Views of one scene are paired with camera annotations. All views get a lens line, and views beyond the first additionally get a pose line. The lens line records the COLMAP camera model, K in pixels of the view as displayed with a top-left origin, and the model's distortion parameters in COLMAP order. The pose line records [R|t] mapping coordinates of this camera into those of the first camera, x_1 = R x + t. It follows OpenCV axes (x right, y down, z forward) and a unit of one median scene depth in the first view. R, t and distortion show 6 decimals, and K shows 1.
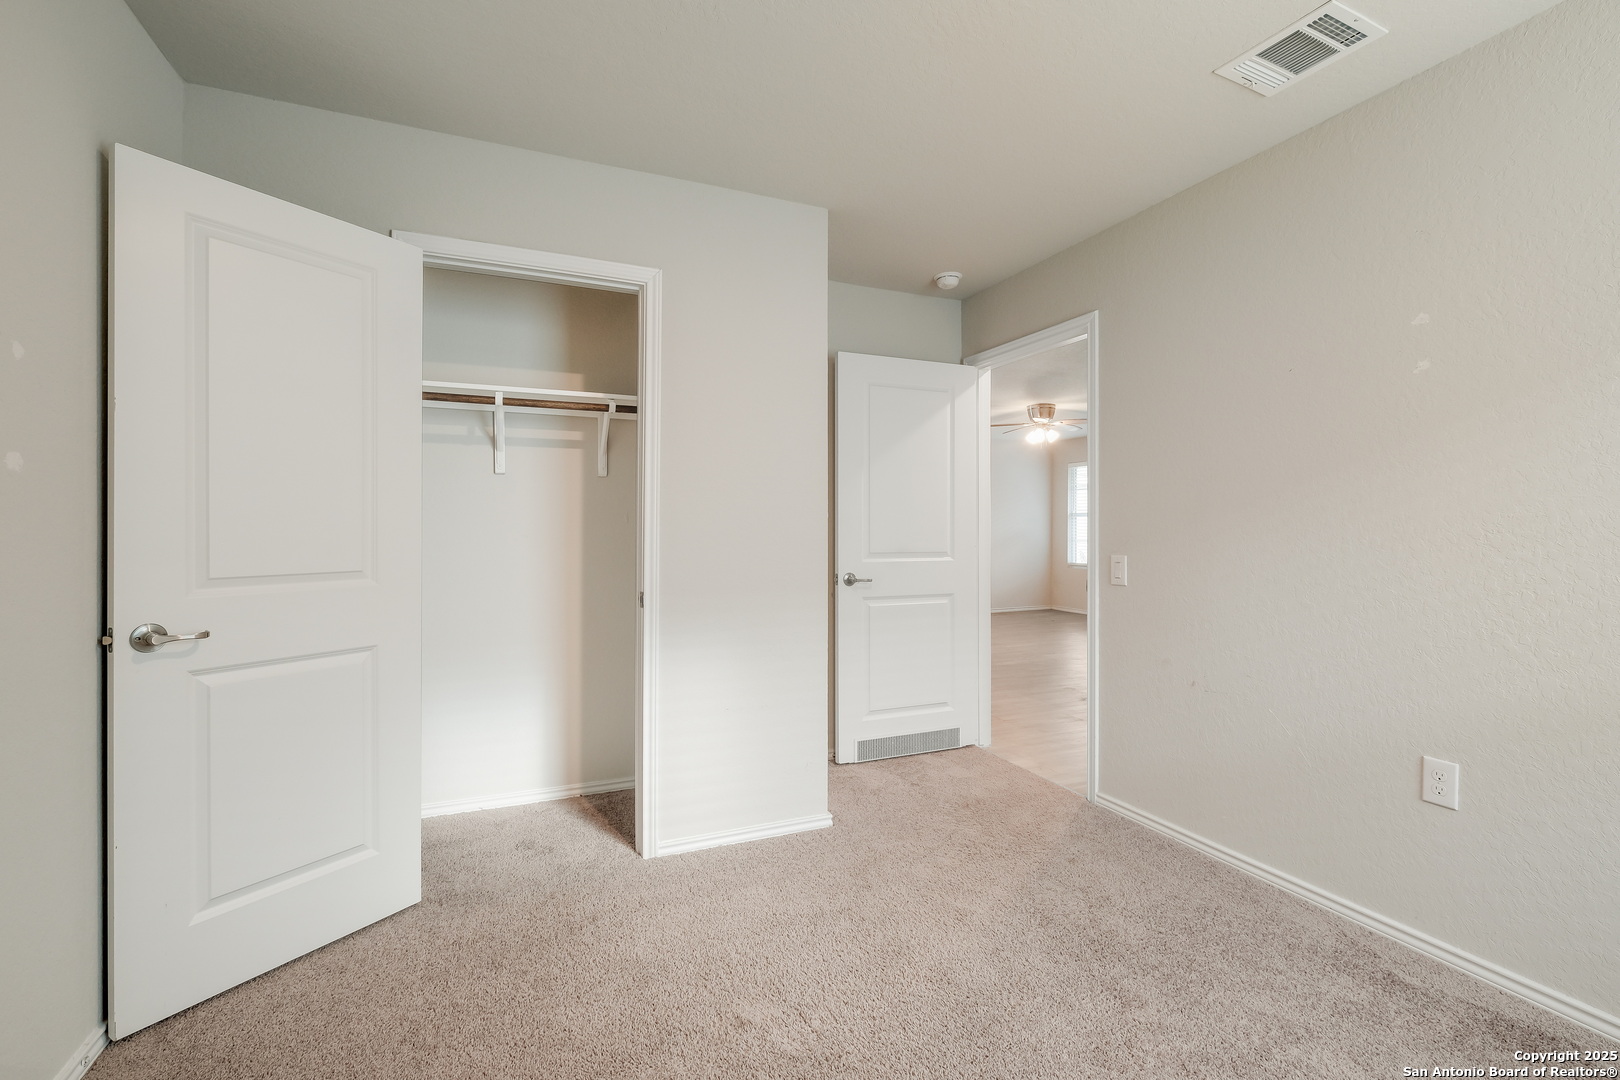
lens RADIAL K [[700.9, 0, 813.2], [0, 700.9, 536.9], [0, 0, 1]] dist [-0.002945, -0.000382]
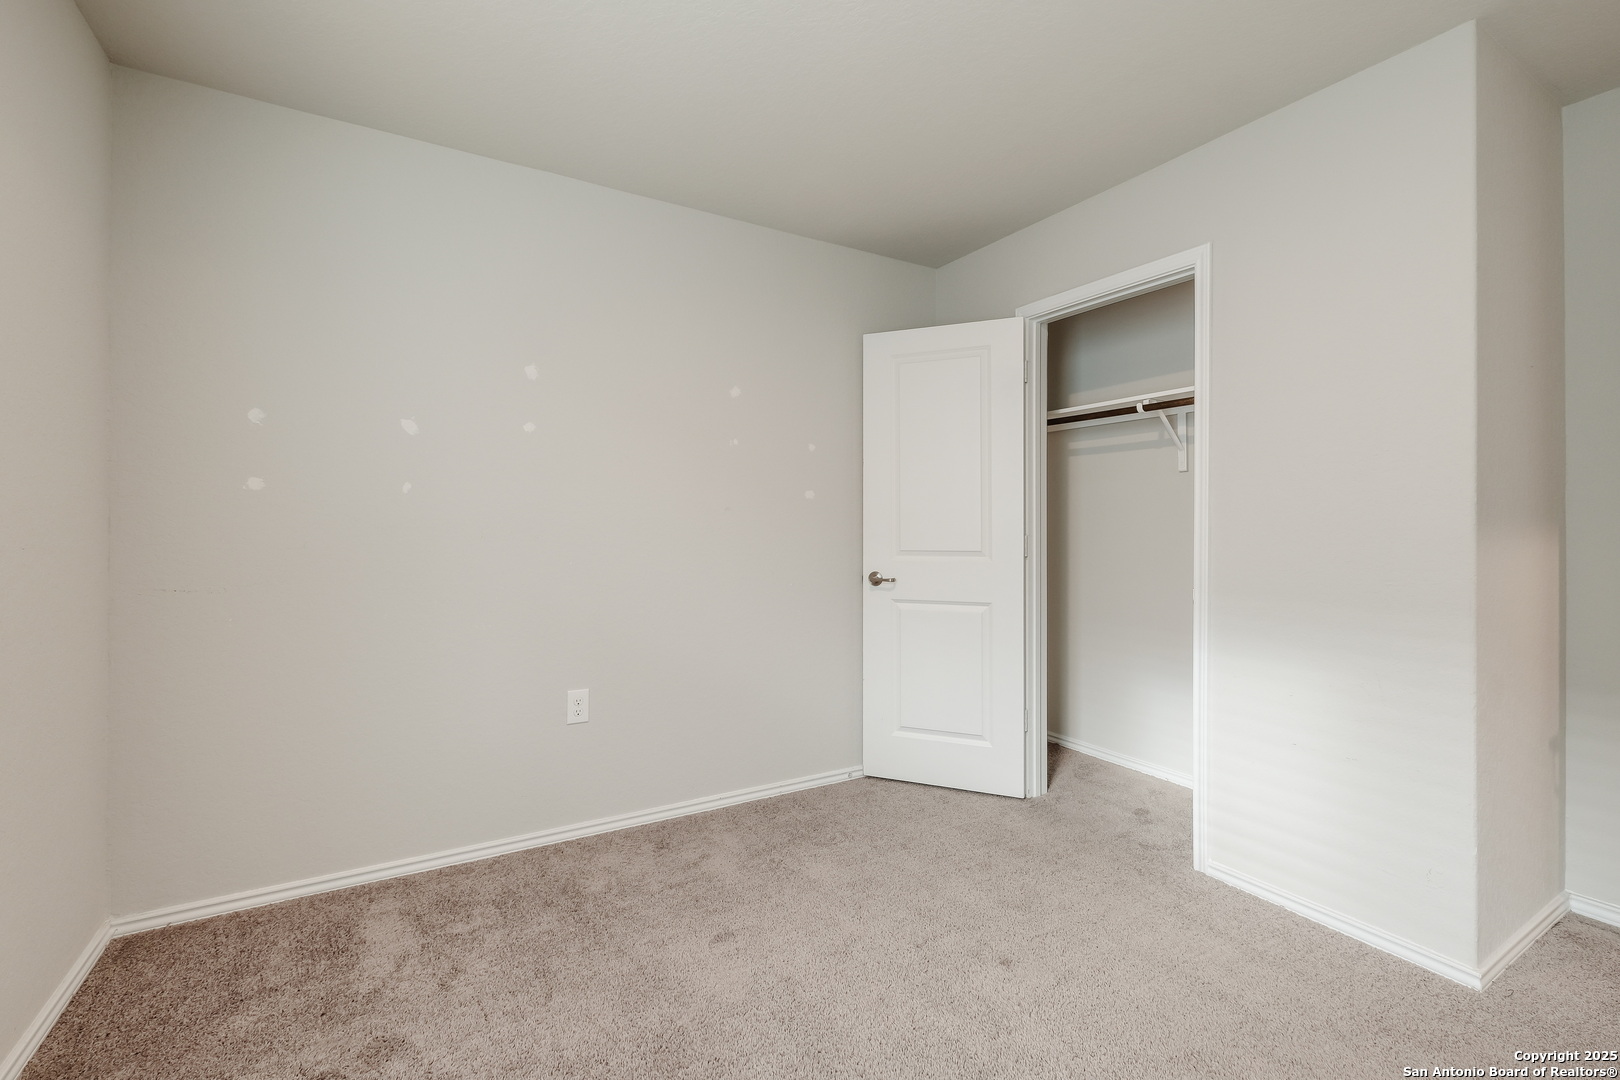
lens RADIAL K [[700.9, 0, 812.1], [0, 700.9, 525.7], [0, 0, 1]] dist [-0.002945, -0.000382]
pose [[0.136136, -0.003097, -0.990685, 0.681709], [-0.011748, 0.999920, -0.004741, 0.004877], [0.990621, 0.012284, 0.136089, 0.381629]]
